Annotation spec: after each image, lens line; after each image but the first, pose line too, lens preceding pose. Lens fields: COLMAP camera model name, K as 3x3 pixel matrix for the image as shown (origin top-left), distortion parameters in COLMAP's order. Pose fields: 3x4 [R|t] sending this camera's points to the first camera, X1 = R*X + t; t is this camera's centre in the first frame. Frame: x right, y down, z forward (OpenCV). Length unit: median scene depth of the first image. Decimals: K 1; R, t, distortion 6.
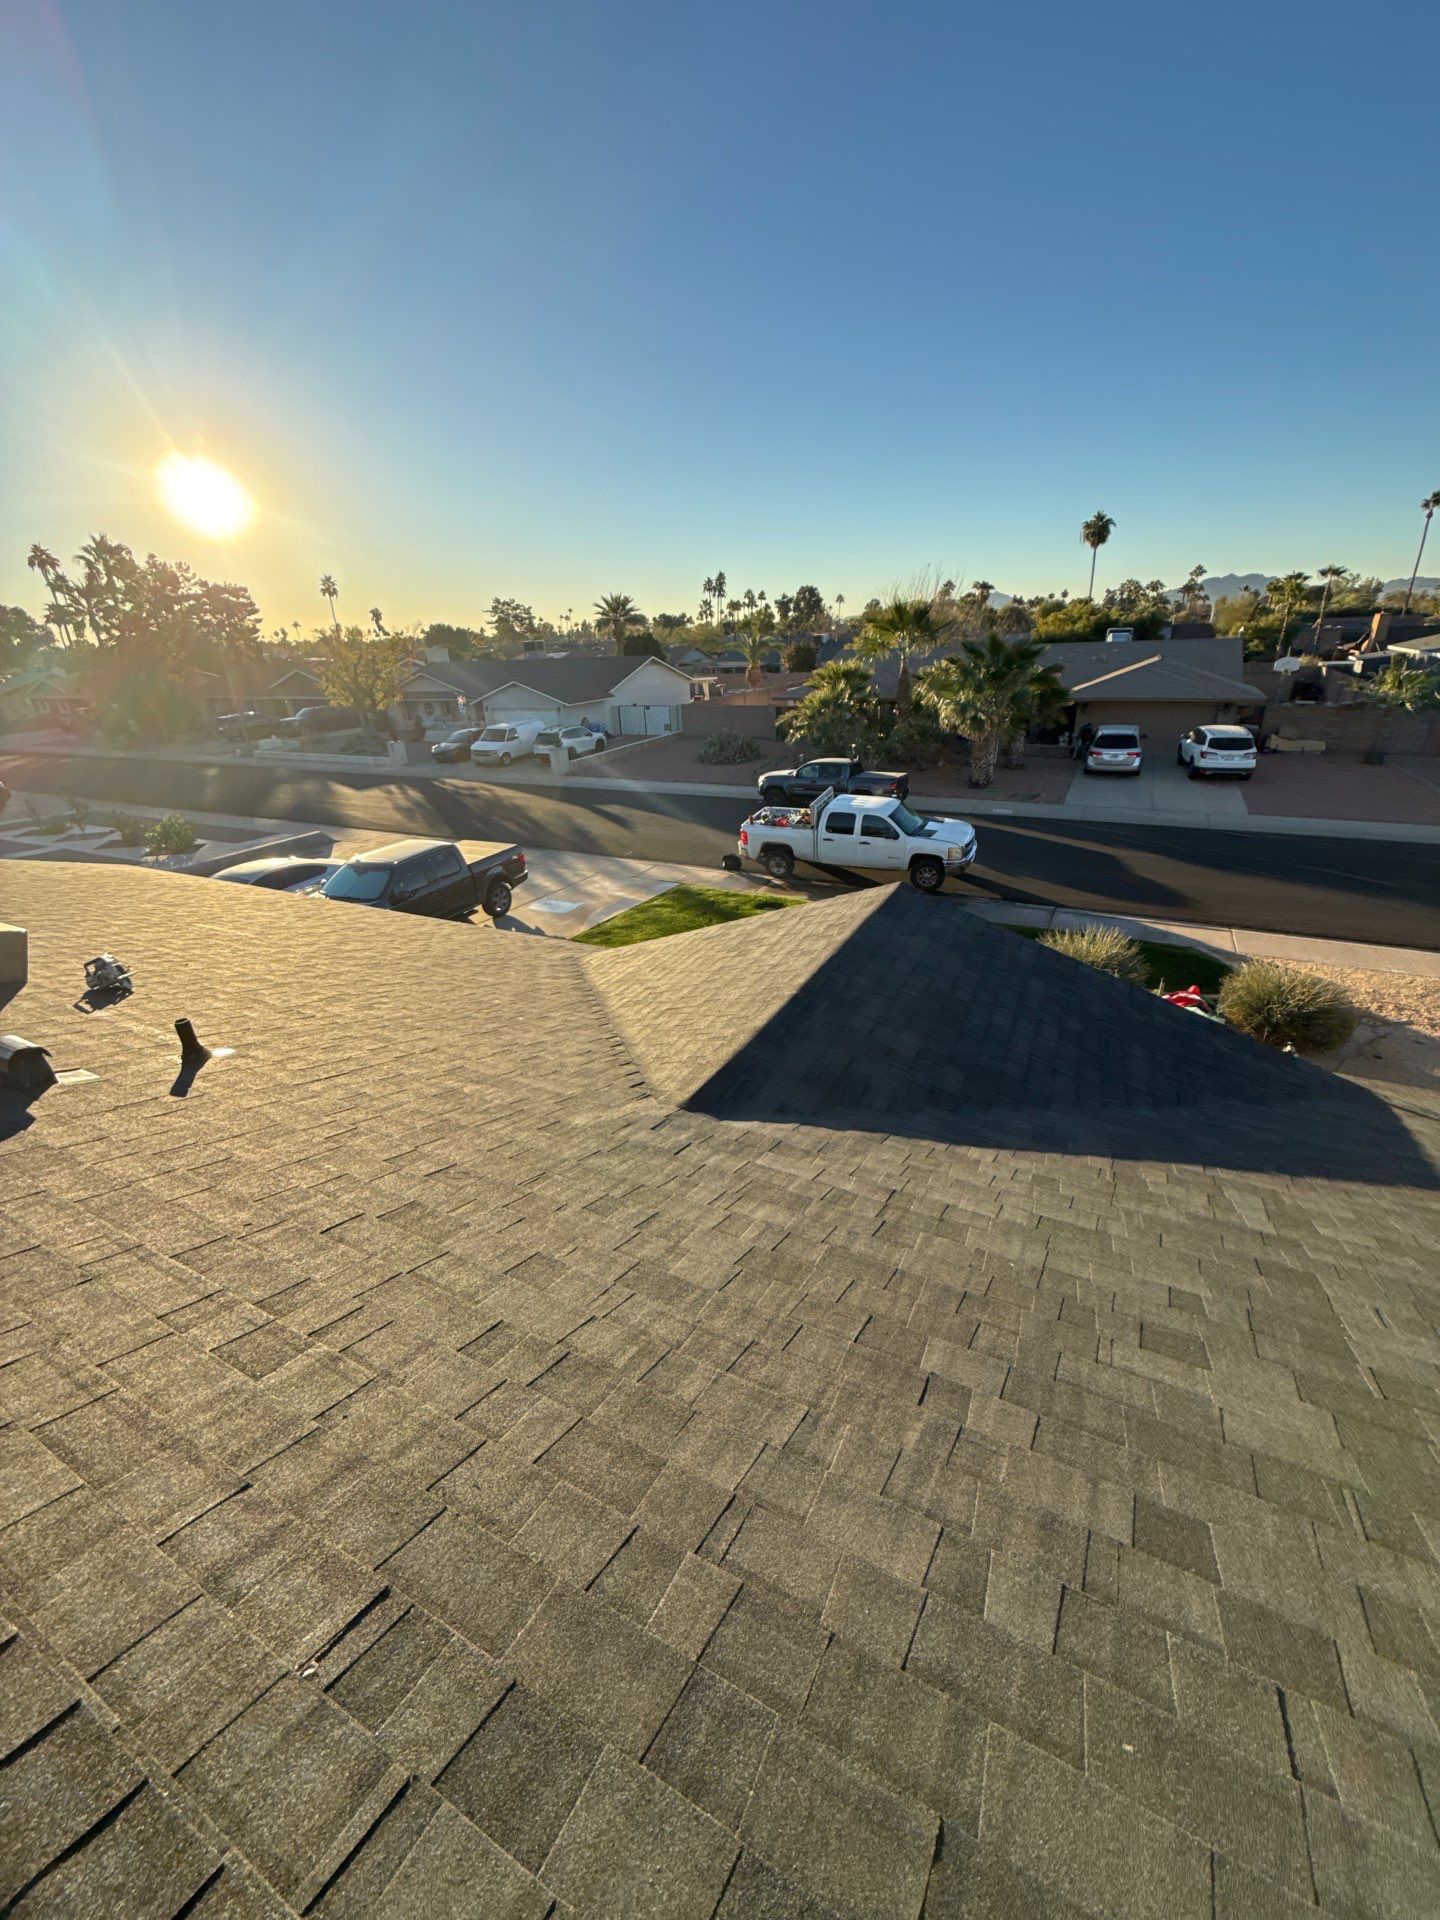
lens RADIAL K [[781.3, 0, 720.0], [0, 781.3, 960.0], [0, 0, 1]] dist [-0.001209, -0.005688]
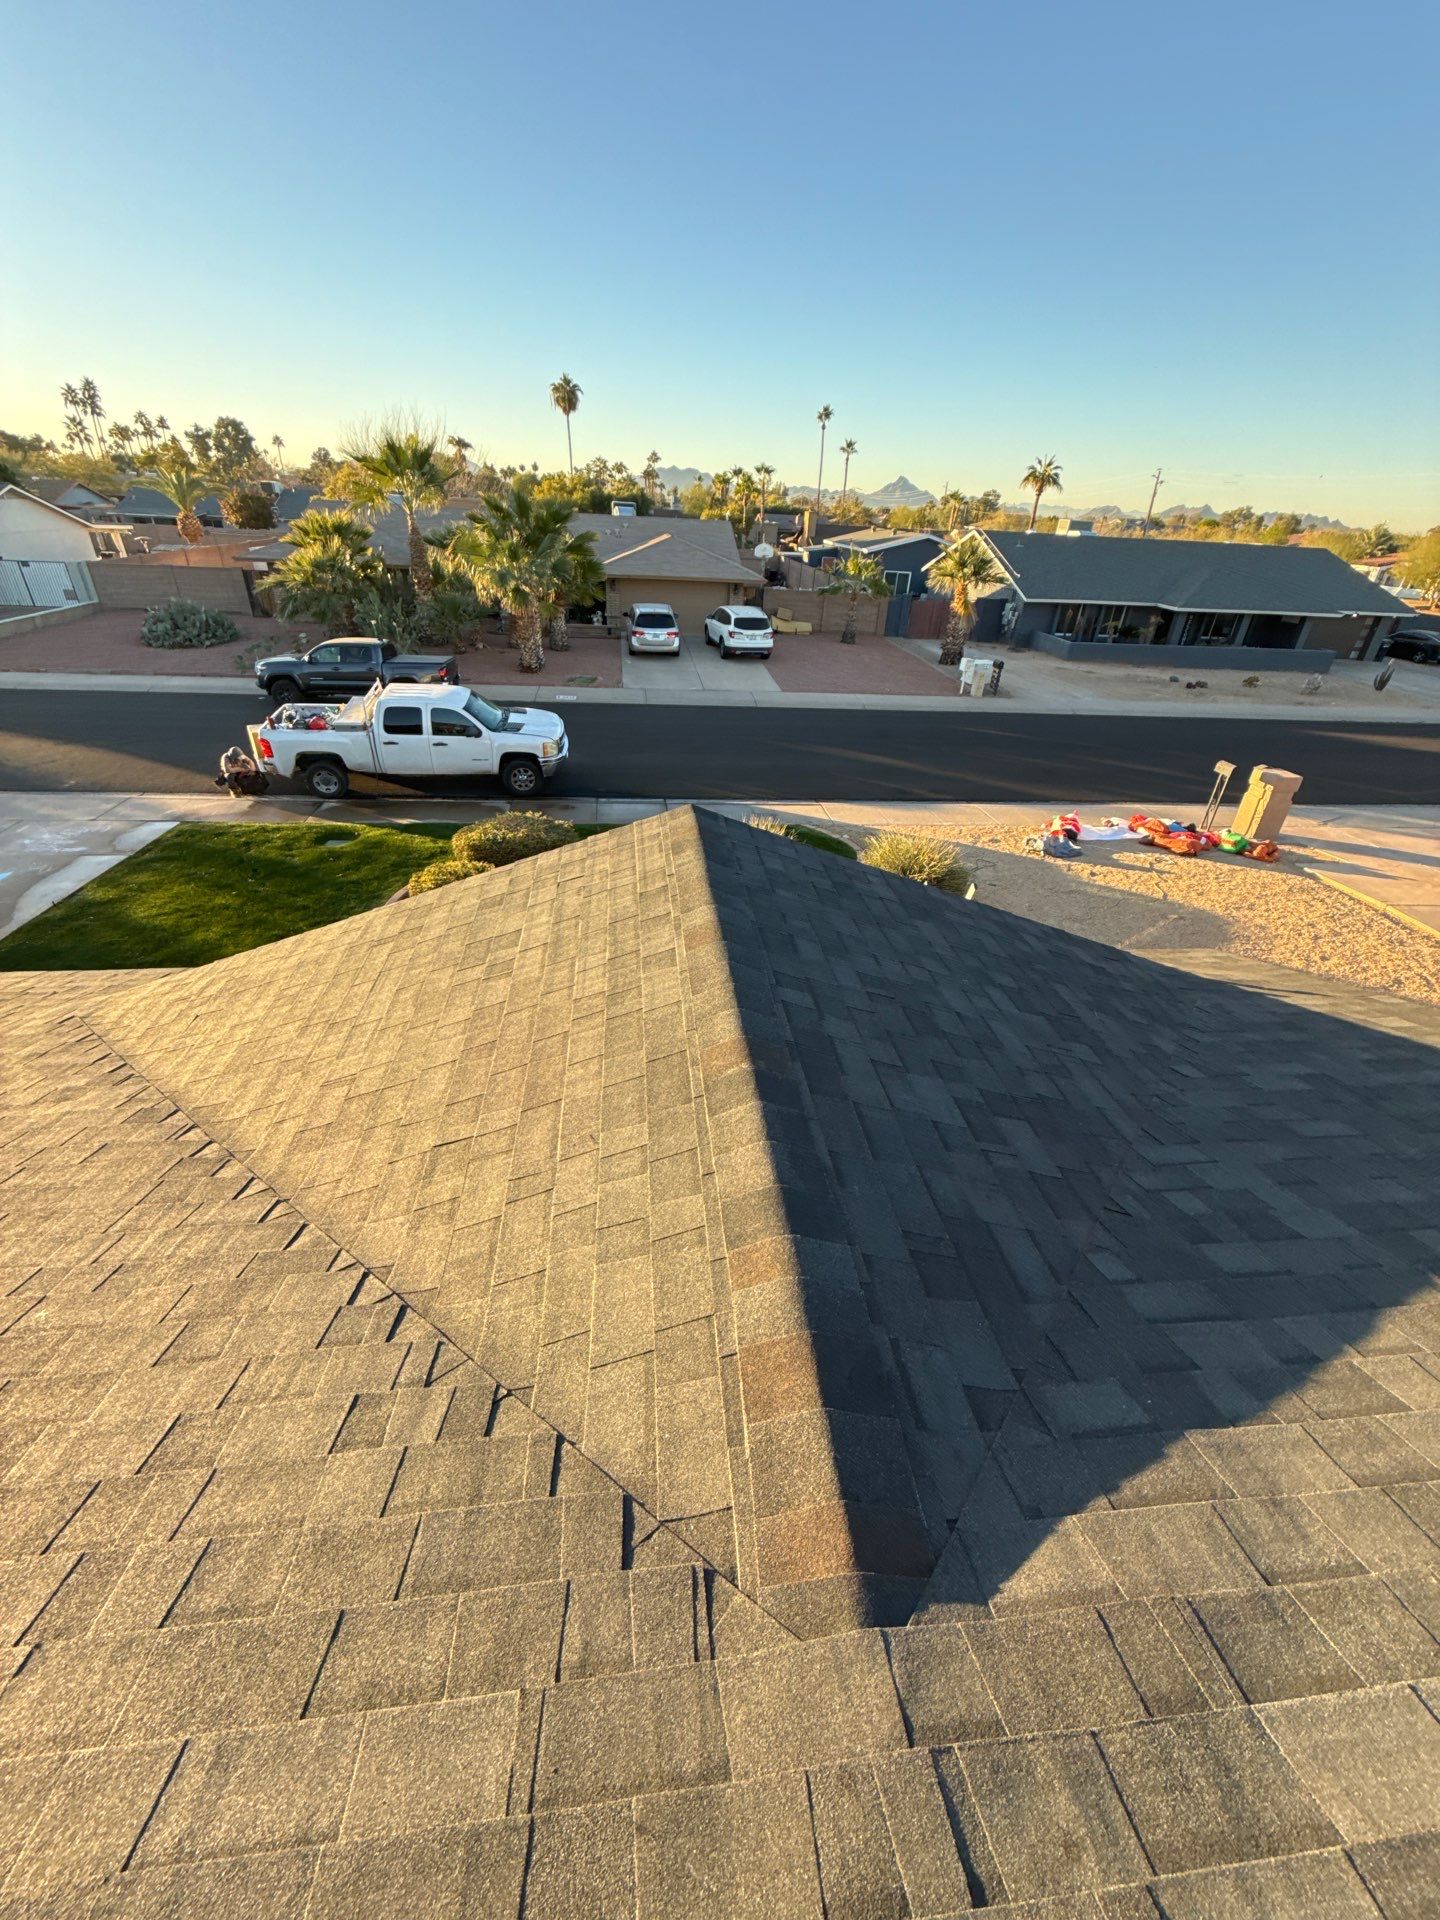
lens RADIAL K [[759.5, 0, 720.0], [0, 759.5, 960.0], [0, 0, 1]] dist [-0.001572, -0.000452]
pose [[0.818672, -0.222296, 0.529490, -0.028108], [0.146019, 0.972314, 0.182440, -0.020486], [-0.555386, -0.072043, 0.828466, 0.104052]]
